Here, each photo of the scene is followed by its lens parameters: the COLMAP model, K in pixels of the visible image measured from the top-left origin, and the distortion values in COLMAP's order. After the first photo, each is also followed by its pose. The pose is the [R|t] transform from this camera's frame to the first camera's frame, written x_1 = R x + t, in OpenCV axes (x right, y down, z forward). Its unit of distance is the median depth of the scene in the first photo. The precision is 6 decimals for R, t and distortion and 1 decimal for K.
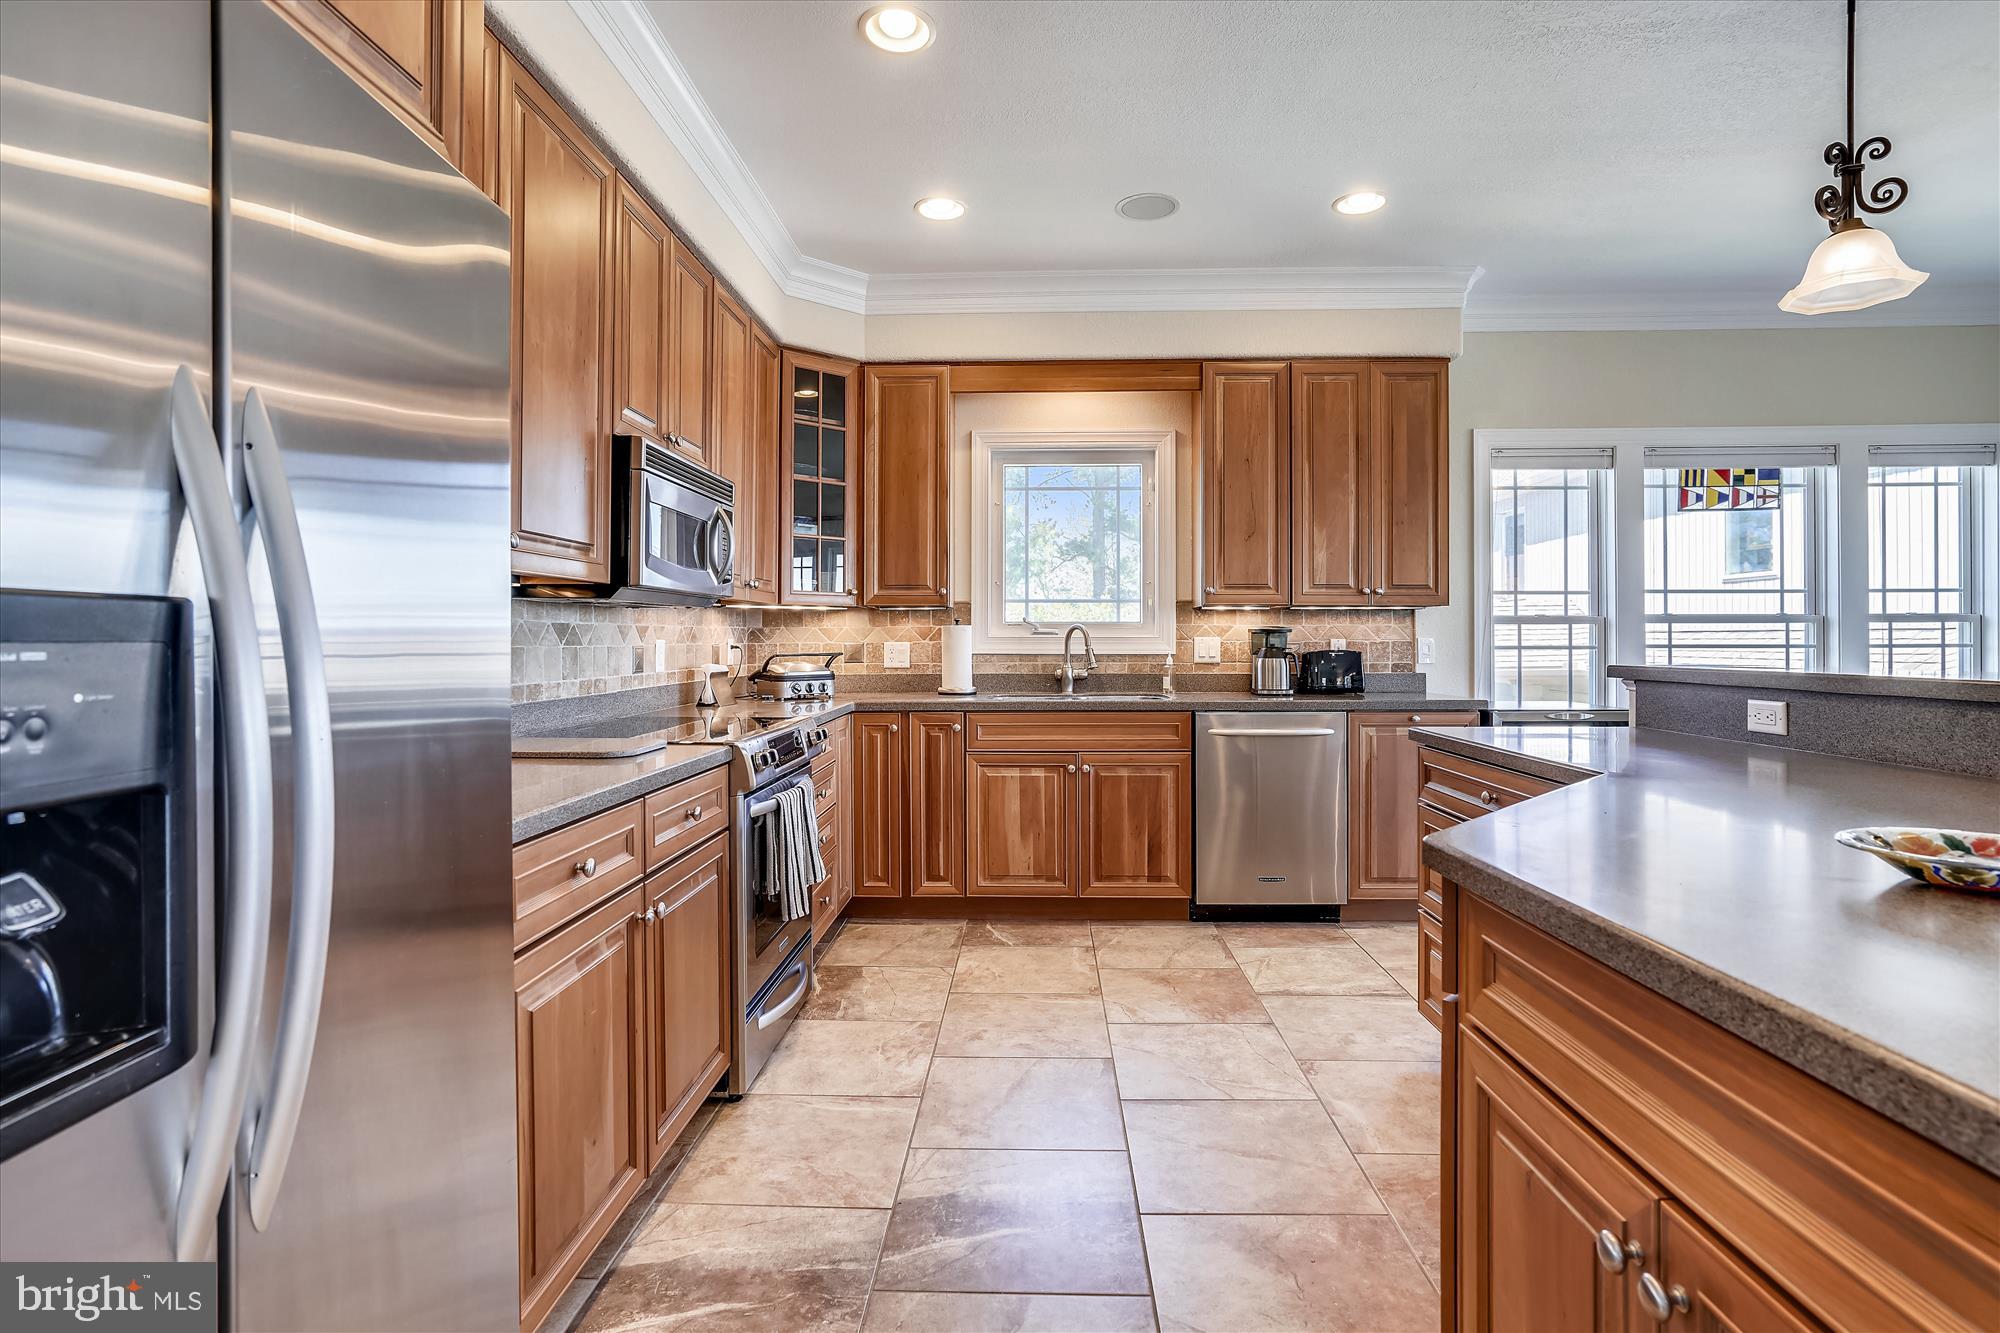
lens RADIAL K [[929.6, 0, 1007.2], [0, 929.6, 635.9], [0, 0, 1]] dist [0.000226, 0.000122]
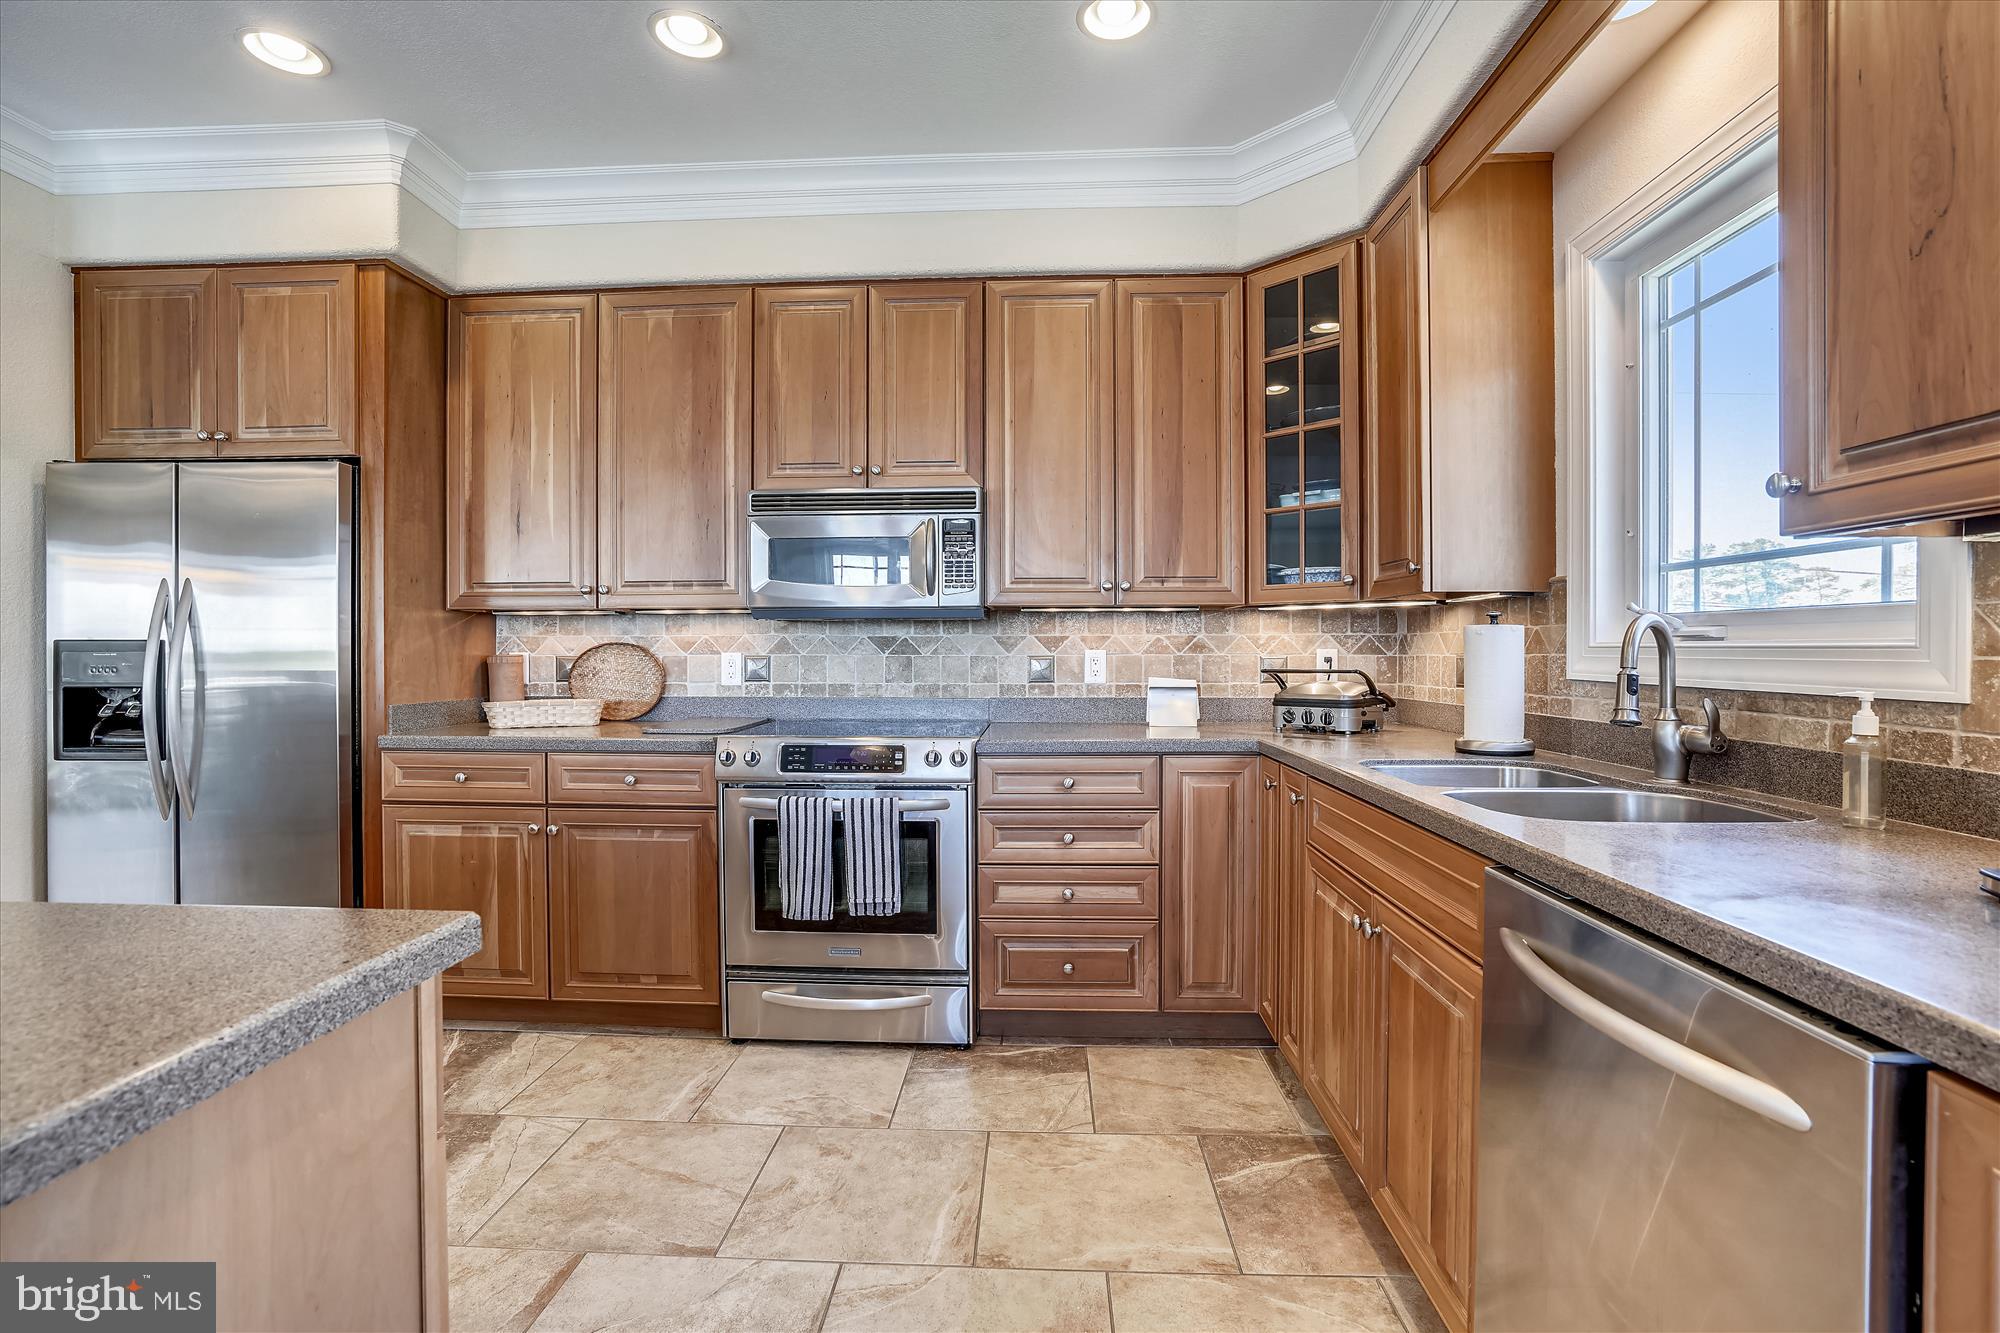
lens RADIAL K [[906.3, 0, 1004.8], [0, 906.3, 650.9], [0, 0, 1]] dist [-0.031077, 0.000042]
pose [[0.028883, 0.003828, -0.999575, 0.687597], [0.003861, 0.999985, 0.003942, 0.001041], [0.999575, -0.003973, 0.028868, 1.055900]]
